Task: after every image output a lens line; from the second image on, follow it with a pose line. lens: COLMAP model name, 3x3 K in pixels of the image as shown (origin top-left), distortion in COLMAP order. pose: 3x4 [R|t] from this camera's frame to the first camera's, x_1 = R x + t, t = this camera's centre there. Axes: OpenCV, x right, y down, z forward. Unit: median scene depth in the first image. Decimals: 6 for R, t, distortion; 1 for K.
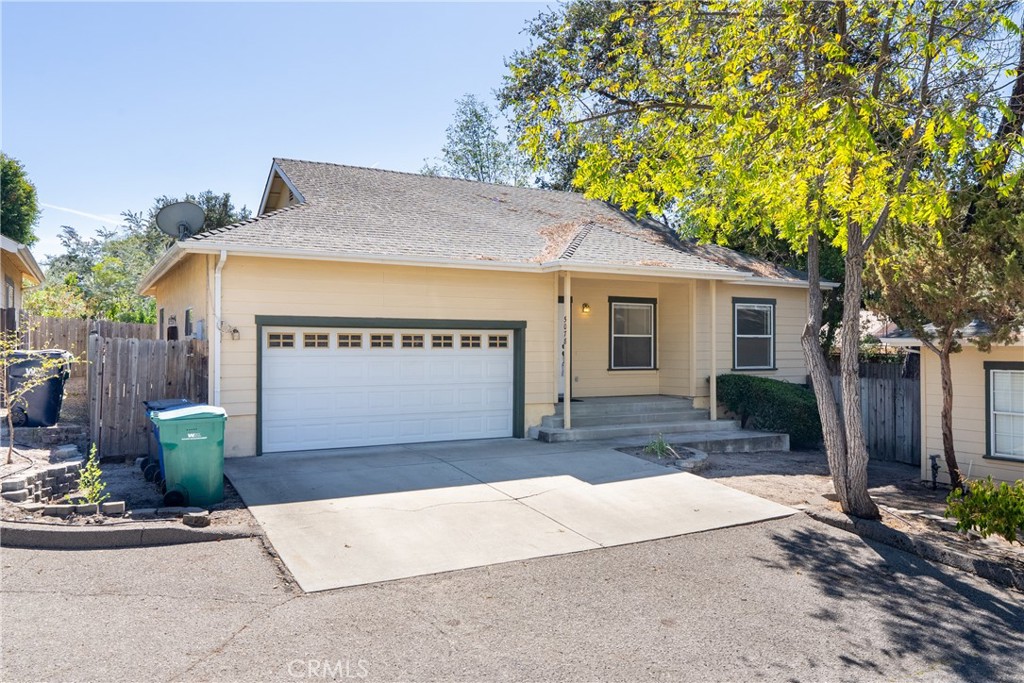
lens RADIAL K [[767.1, 0, 510.6], [0, 767.1, 339.9], [0, 0, 1]] dist [0.010765, -0.009656]
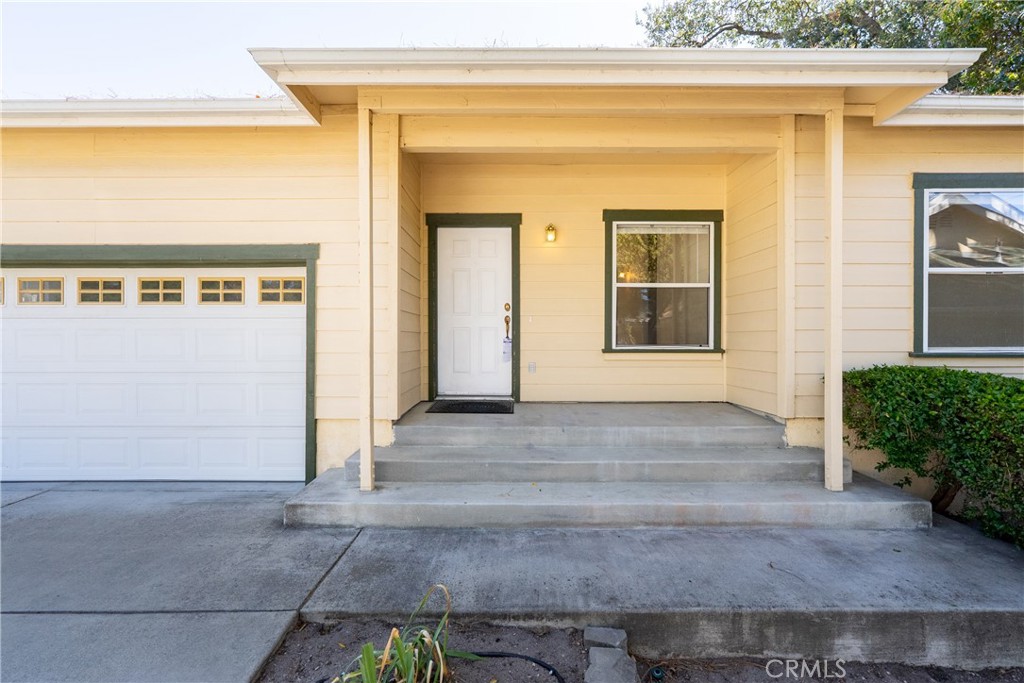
lens RADIAL K [[459.9, 0, 511.2], [0, 459.9, 340.1], [0, 0, 1]] dist [-0.005494, 0.001339]
pose [[0.873129, 0.002492, -0.487483, 0.280530], [0.006205, 0.999849, 0.016225, 0.032652], [0.487450, -0.017192, 0.872982, 0.868099]]
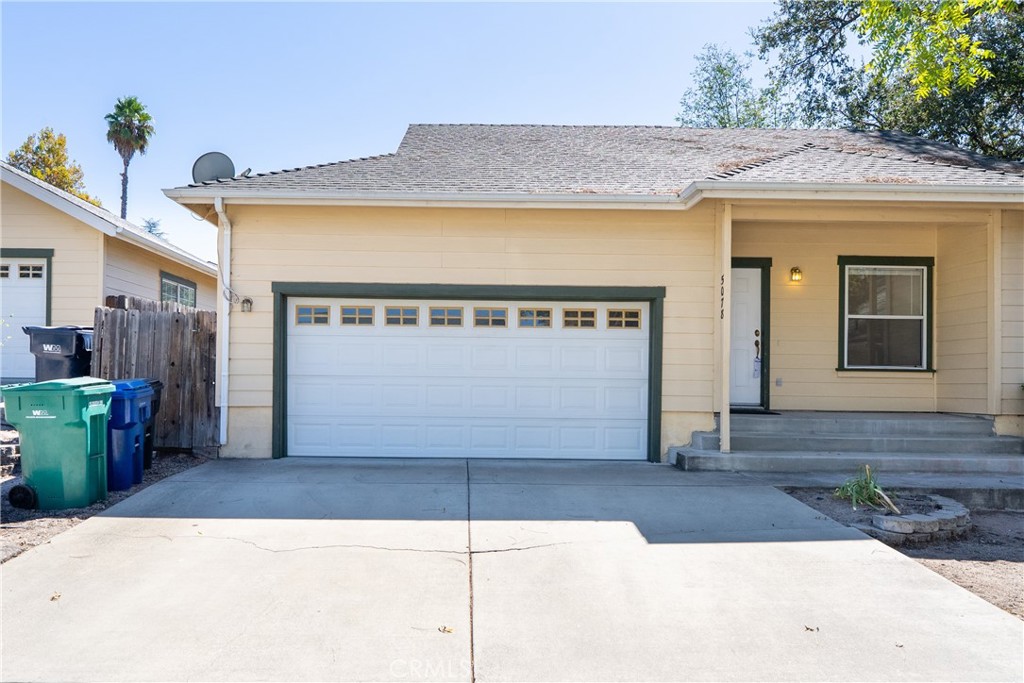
lens RADIAL K [[742.8, 0, 466.4], [0, 742.8, 370.7], [0, 0, 1]] dist [-0.008026, 0.006768]
pose [[0.875734, 0.003761, -0.482779, 0.193307], [-0.006339, 0.999973, -0.003709, 0.055107], [0.482752, 0.006309, 0.875735, 0.378713]]
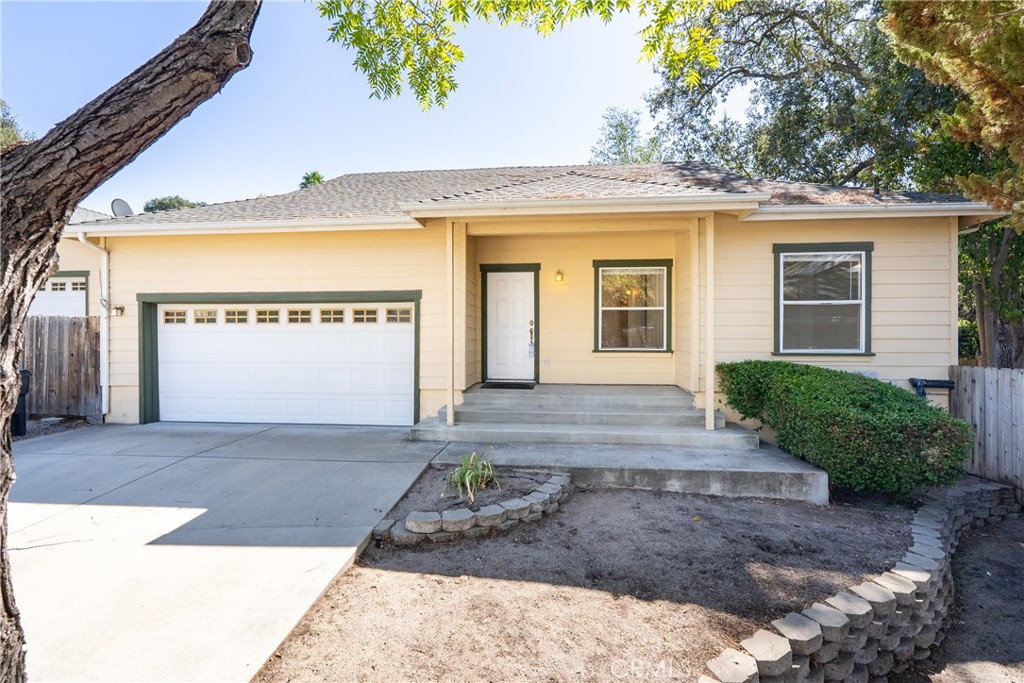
lens RADIAL K [[459.9, 0, 512.6], [0, 459.9, 340.8], [0, 0, 1]] dist [-0.005494, 0.001339]
pose [[0.821914, 0.002884, -0.569604, 0.415868], [0.006876, 0.999864, 0.014984, 0.025295], [0.569570, -0.016232, 0.821783, 0.689718]]
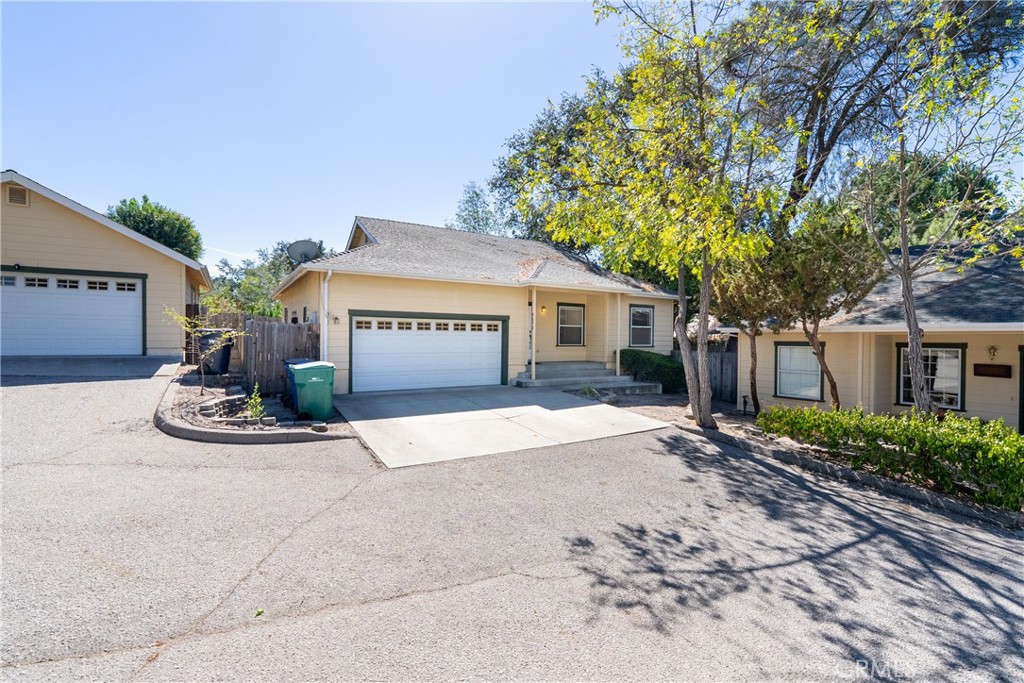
lens RADIAL K [[459.9, 0, 510.4], [0, 459.9, 341.1], [0, 0, 1]] dist [-0.005494, 0.001339]
pose [[0.998978, 0.008155, 0.044459, -0.023676], [-0.008948, 0.999804, 0.017679, 0.014132], [-0.044306, -0.018059, 0.998855, -0.007588]]
